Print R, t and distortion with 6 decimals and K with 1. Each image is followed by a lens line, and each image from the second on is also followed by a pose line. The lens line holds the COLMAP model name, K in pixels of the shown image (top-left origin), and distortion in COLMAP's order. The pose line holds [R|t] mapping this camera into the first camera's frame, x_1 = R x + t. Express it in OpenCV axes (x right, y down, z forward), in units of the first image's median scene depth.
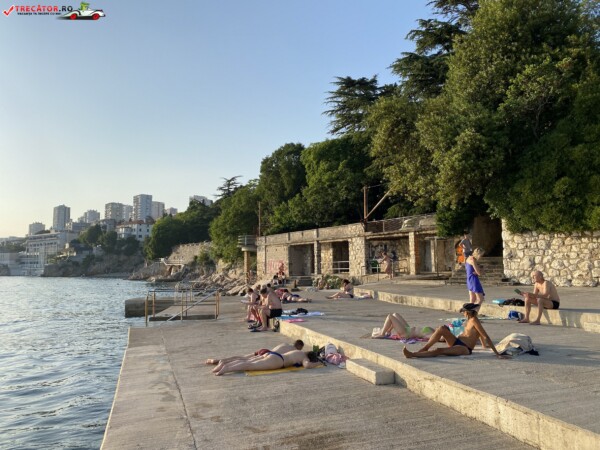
lens RADIAL K [[448.4, 0, 298.4], [0, 448.4, 222.9], [0, 0, 1]] dist [0.053545, -0.082808]
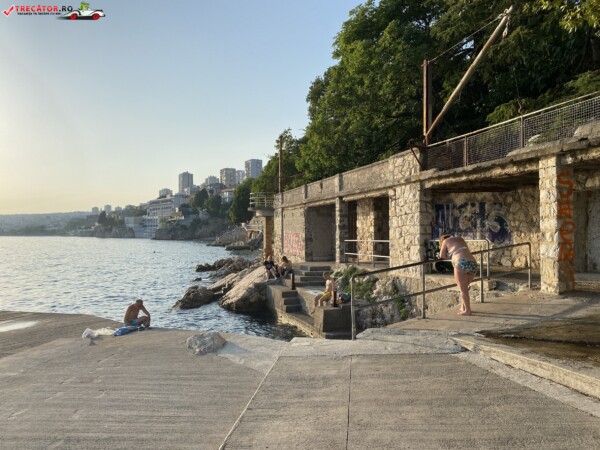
lens RADIAL K [[448.4, 0, 301.1], [0, 448.4, 228.6], [0, 0, 1]] dist [0.053545, -0.082808]
pose [[0.969462, 0.004191, -0.245206, 0.130900], [0.018932, 0.995591, 0.091866, 0.029723], [0.244510, -0.093702, 0.965109, 0.525453]]
